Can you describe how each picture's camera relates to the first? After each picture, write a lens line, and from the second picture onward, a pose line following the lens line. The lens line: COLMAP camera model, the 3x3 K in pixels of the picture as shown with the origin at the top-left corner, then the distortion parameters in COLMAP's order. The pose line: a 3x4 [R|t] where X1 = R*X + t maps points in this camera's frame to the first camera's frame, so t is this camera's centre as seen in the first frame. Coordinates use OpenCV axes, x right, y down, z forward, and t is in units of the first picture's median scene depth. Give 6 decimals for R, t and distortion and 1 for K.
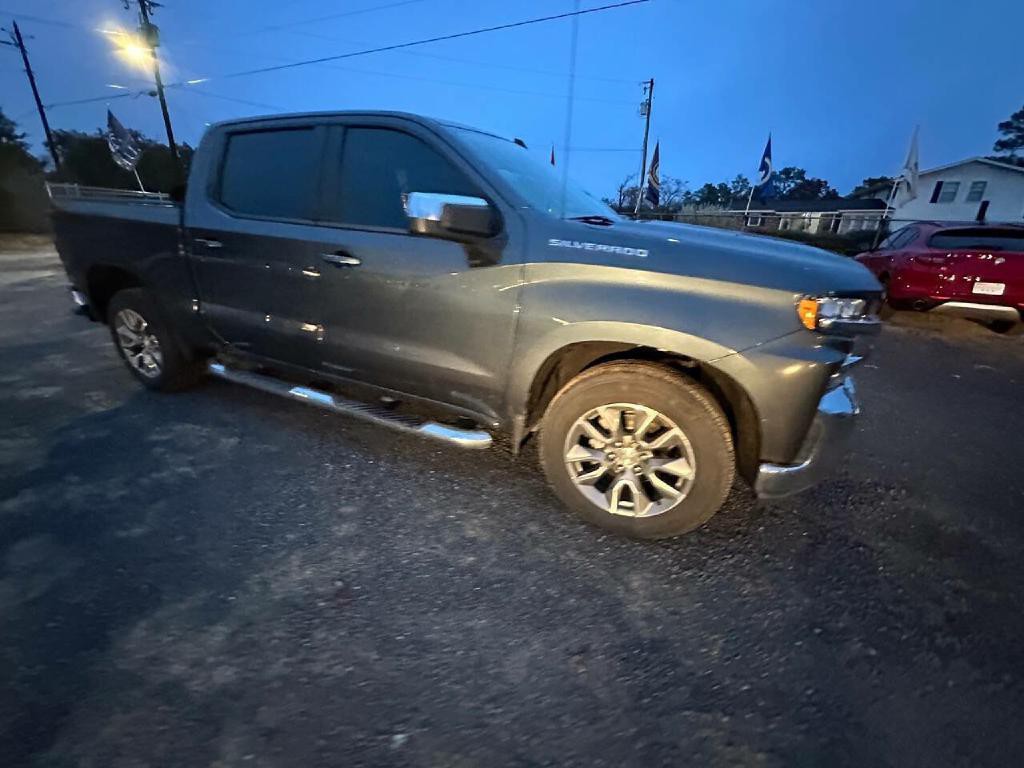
lens RADIAL K [[404.3, 0, 513.6], [0, 404.3, 382.0], [0, 0, 1]] dist [-0.000602, -0.000388]
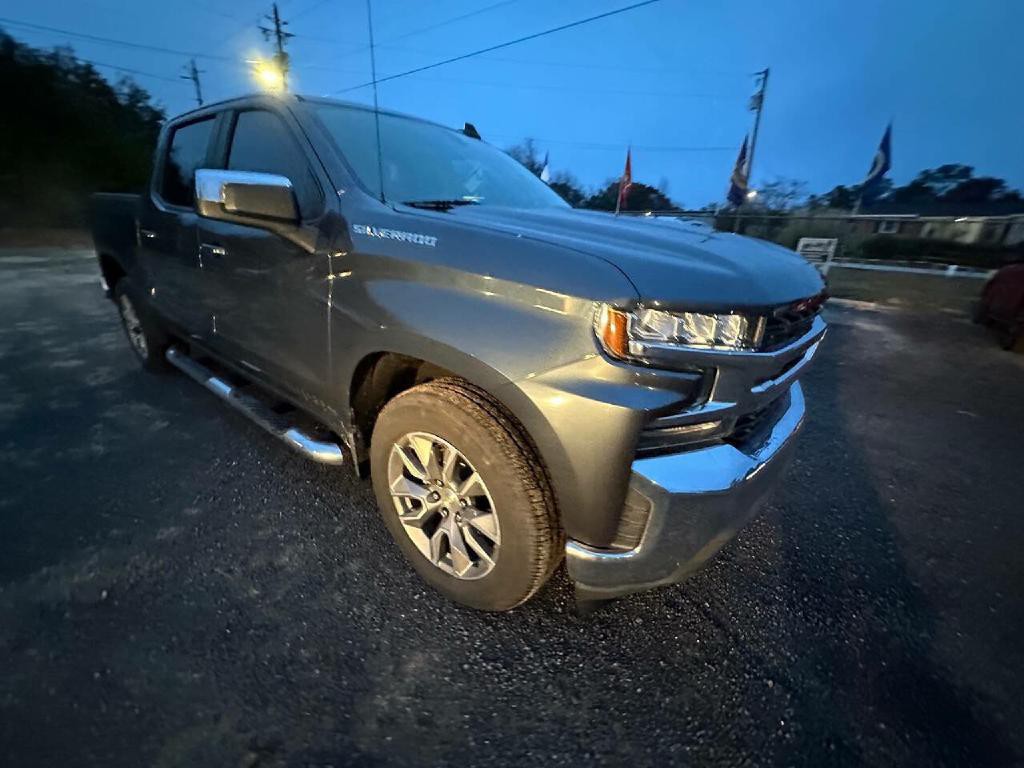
lens RADIAL K [[404.3, 0, 513.6], [0, 404.3, 382.0], [0, 0, 1]] dist [-0.000602, -0.000388]
pose [[0.975394, 0.084324, -0.203707, 0.505863], [-0.086443, 0.996256, -0.001512, -0.051479], [0.202817, 0.019083, 0.979031, 0.223310]]
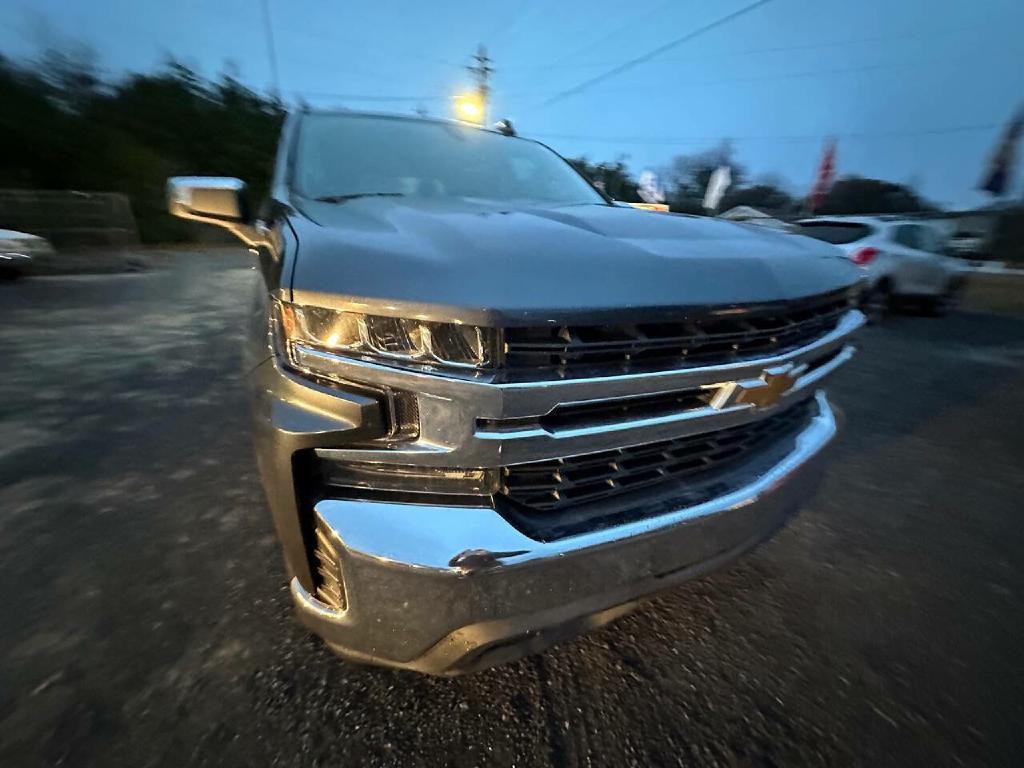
lens RADIAL K [[404.3, 0, 513.6], [0, 404.3, 382.0], [0, 0, 1]] dist [-0.000602, -0.000388]
pose [[0.807328, 0.193493, -0.557478, 0.913479], [-0.210097, 0.977059, 0.034864, -0.133545], [0.551435, 0.088978, 0.829459, 0.515436]]
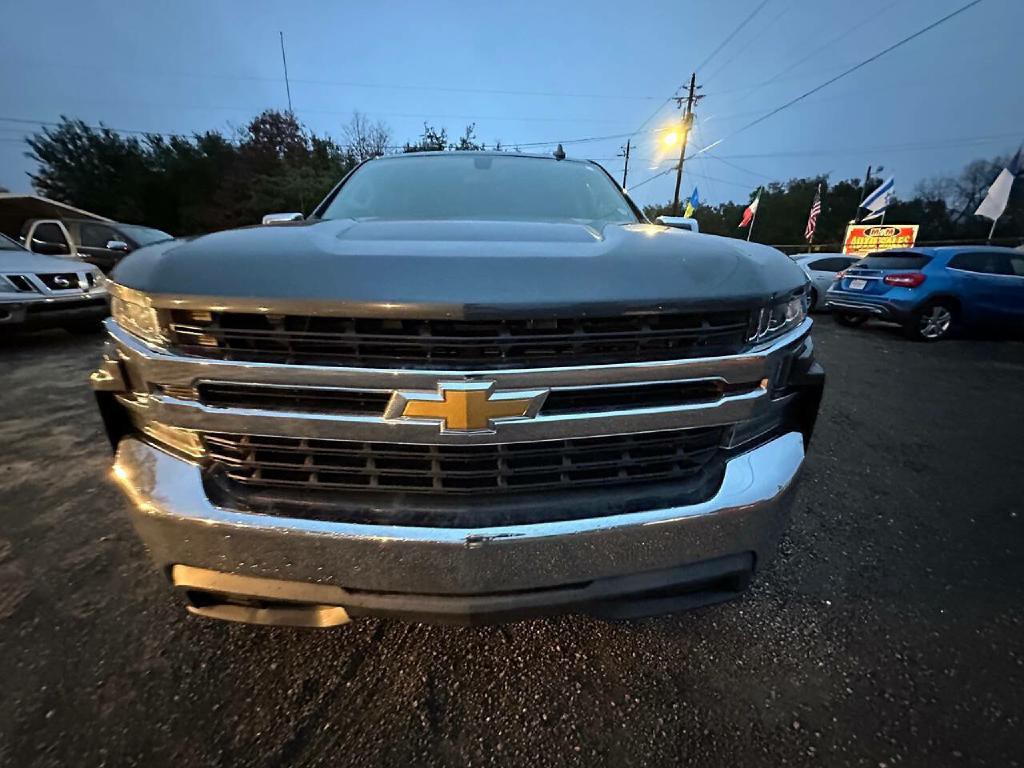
lens RADIAL K [[404.3, 0, 513.6], [0, 404.3, 382.0], [0, 0, 1]] dist [-0.000602, -0.000388]
pose [[0.460382, 0.239639, -0.854764, 1.235431], [-0.325931, 0.941257, 0.088339, -0.244194], [0.825722, 0.237924, 0.511444, 0.884018]]
